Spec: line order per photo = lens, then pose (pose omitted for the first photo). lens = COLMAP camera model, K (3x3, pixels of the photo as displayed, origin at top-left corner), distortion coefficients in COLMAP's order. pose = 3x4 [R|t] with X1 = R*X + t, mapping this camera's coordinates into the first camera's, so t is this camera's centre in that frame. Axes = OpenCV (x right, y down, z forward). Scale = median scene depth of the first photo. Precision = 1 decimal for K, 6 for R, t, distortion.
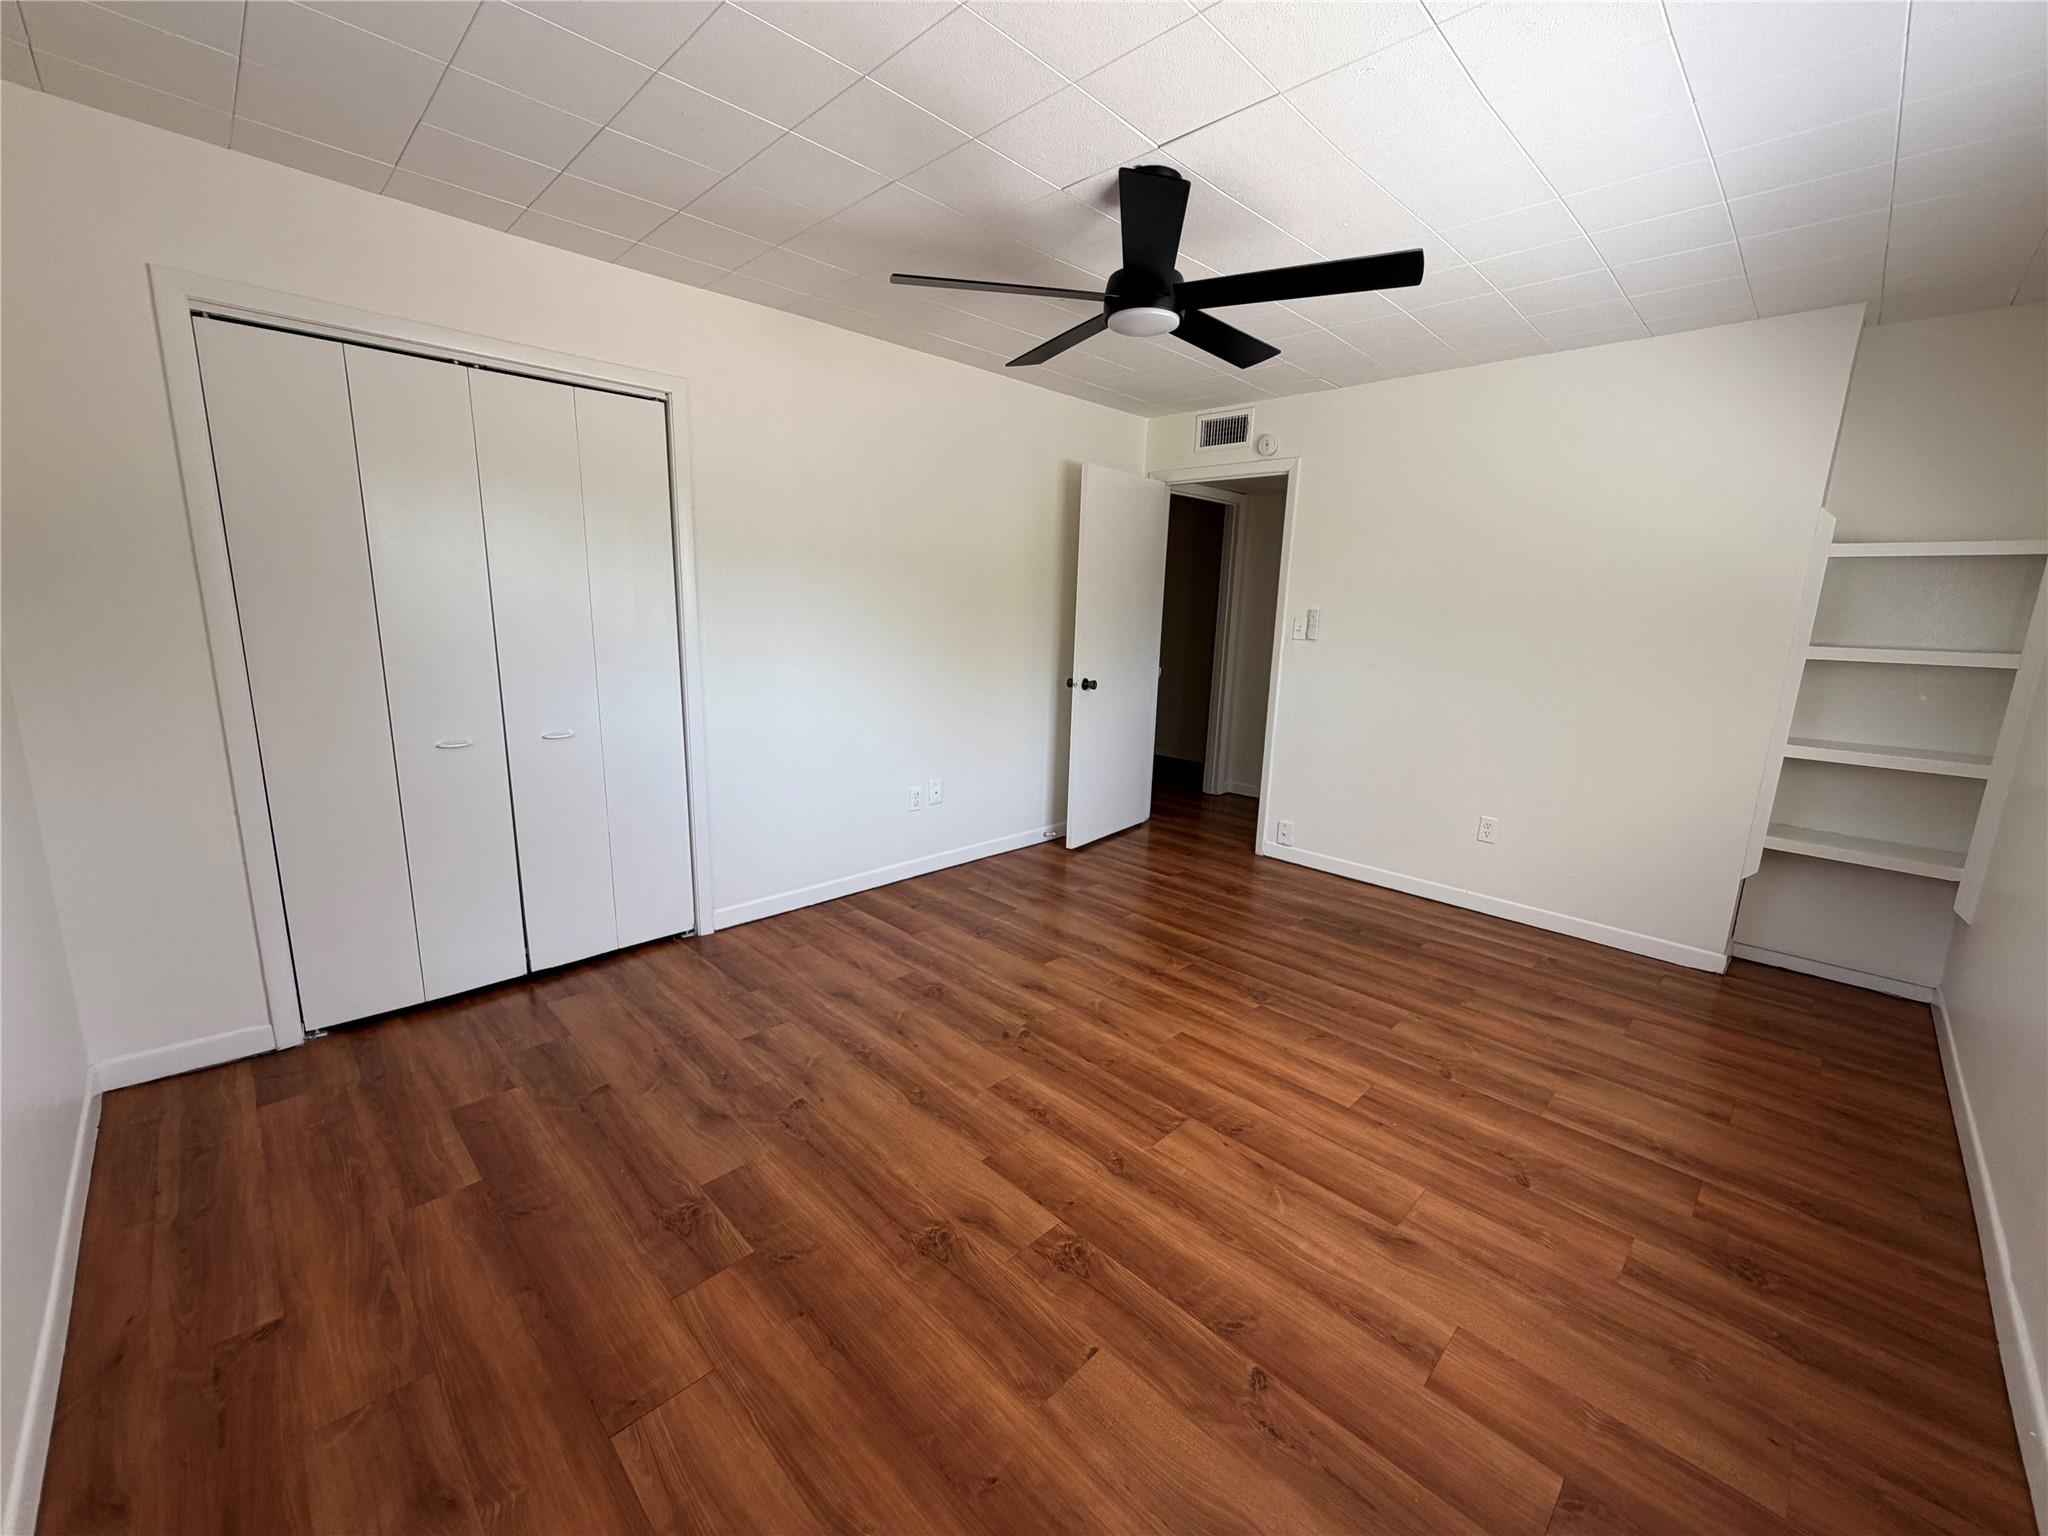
lens RADIAL K [[821.2, 0, 1024.0], [0, 821.2, 768.0], [0, 0, 1]] dist [0.000504, -0.000039]
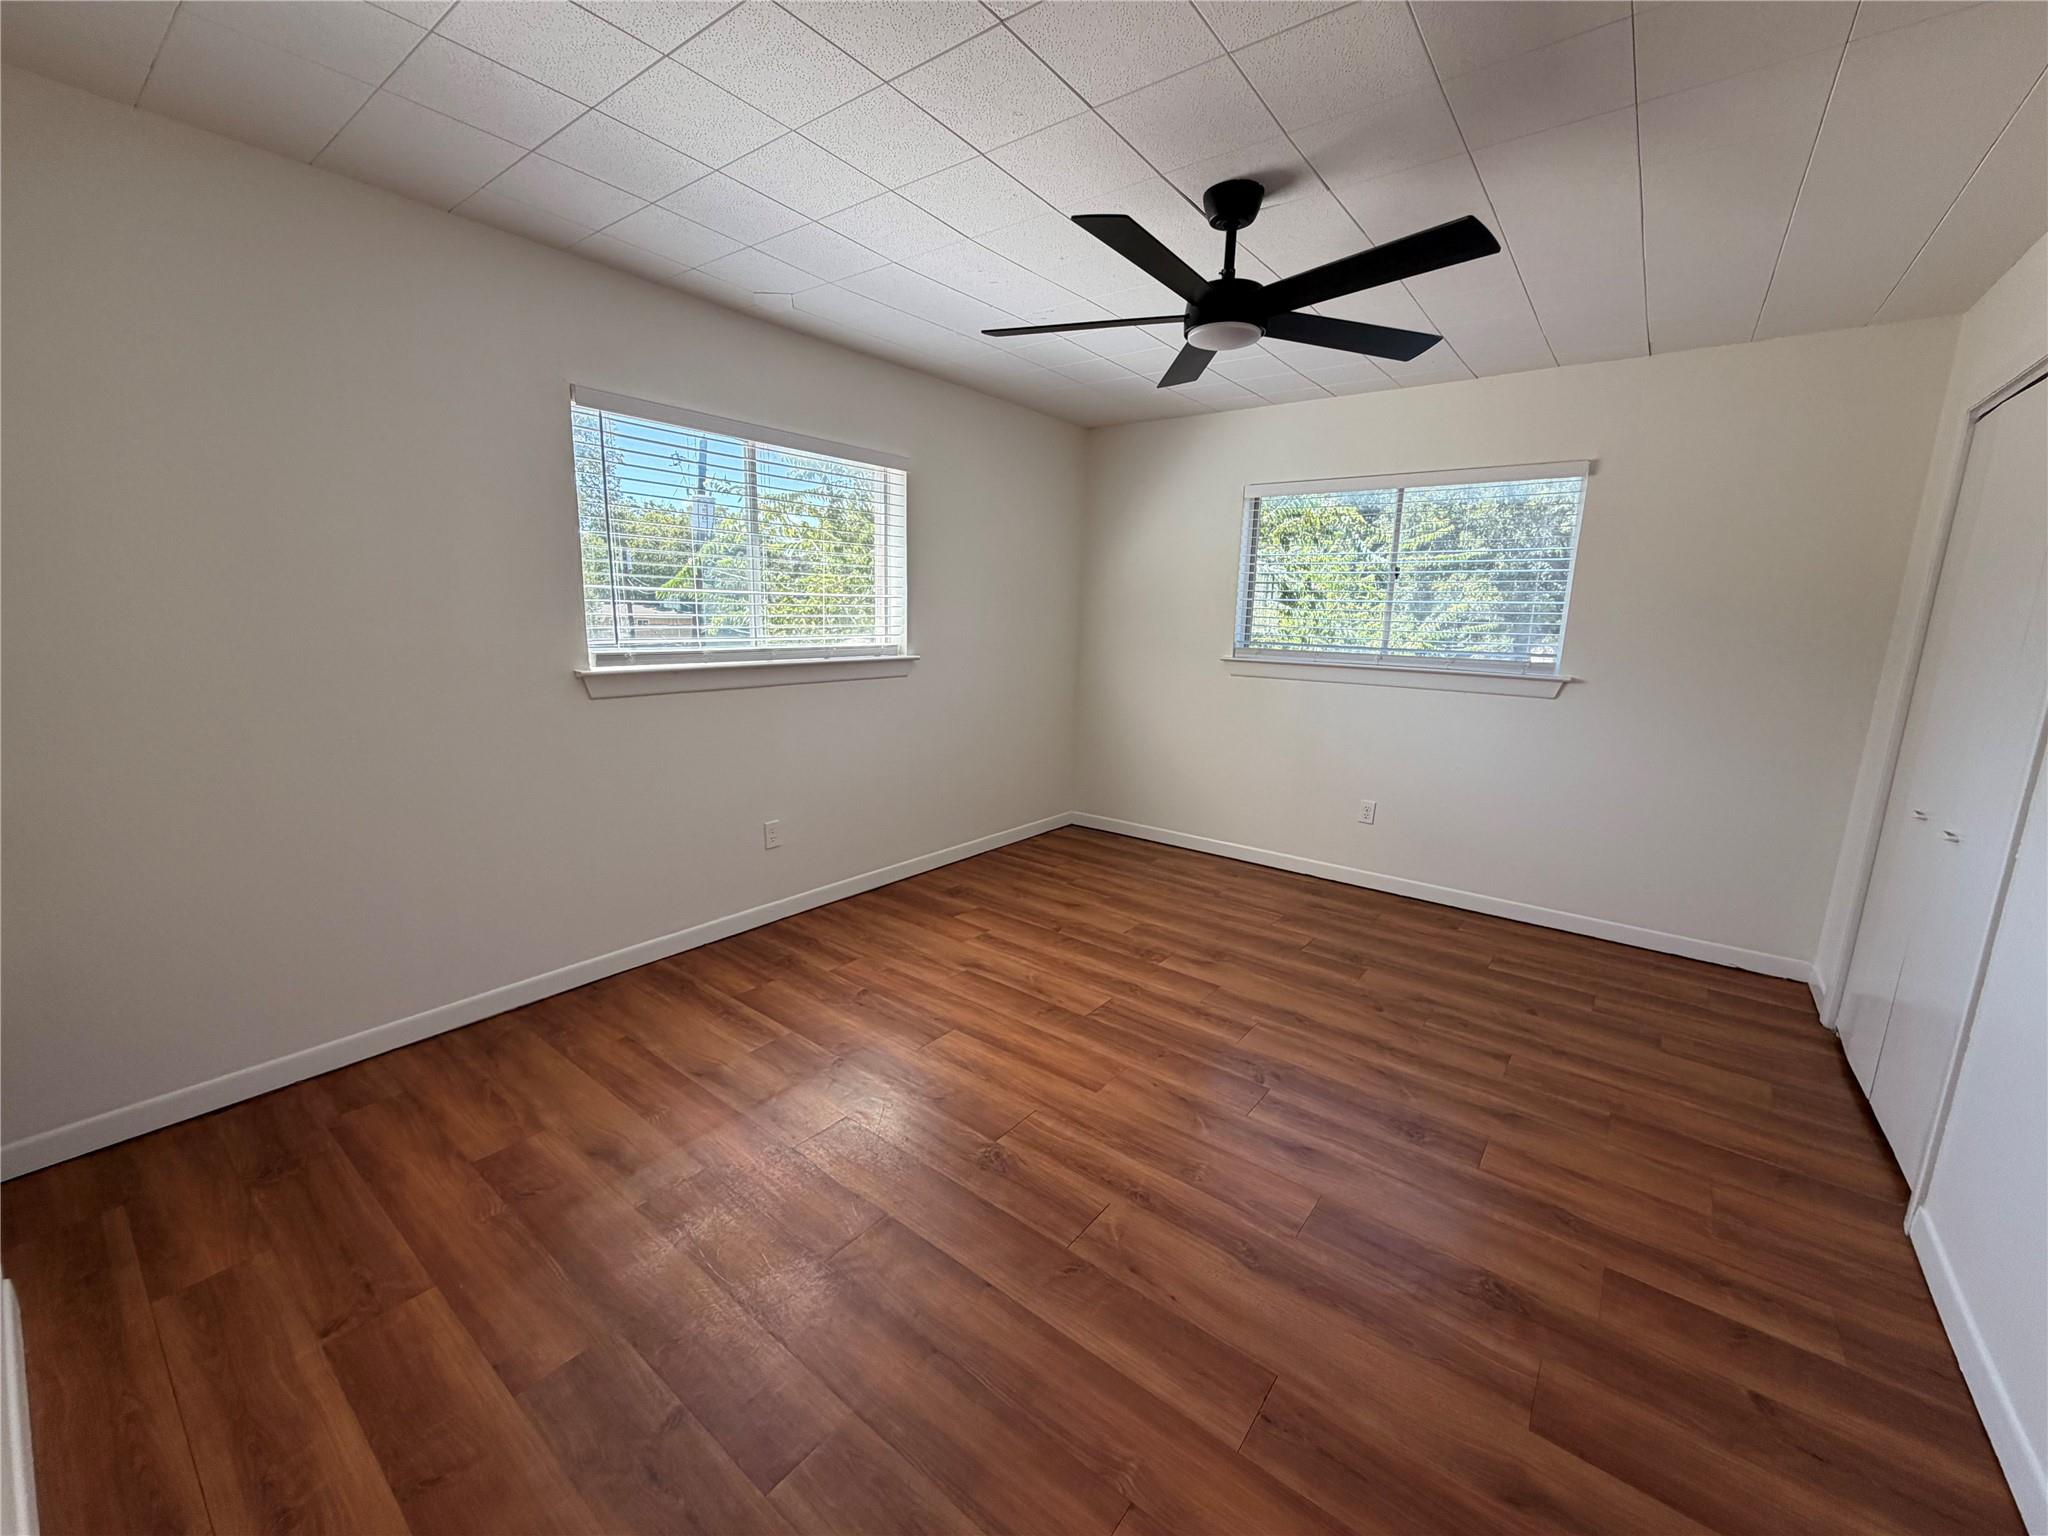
lens RADIAL K [[821.2, 0, 1024.0], [0, 821.2, 768.0], [0, 0, 1]] dist [0.000504, -0.000039]
pose [[-0.990489, -0.031179, -0.134011, 0.461647], [-0.080296, 0.921913, 0.378984, -0.387483], [0.111730, 0.386141, -0.915648, 1.926079]]
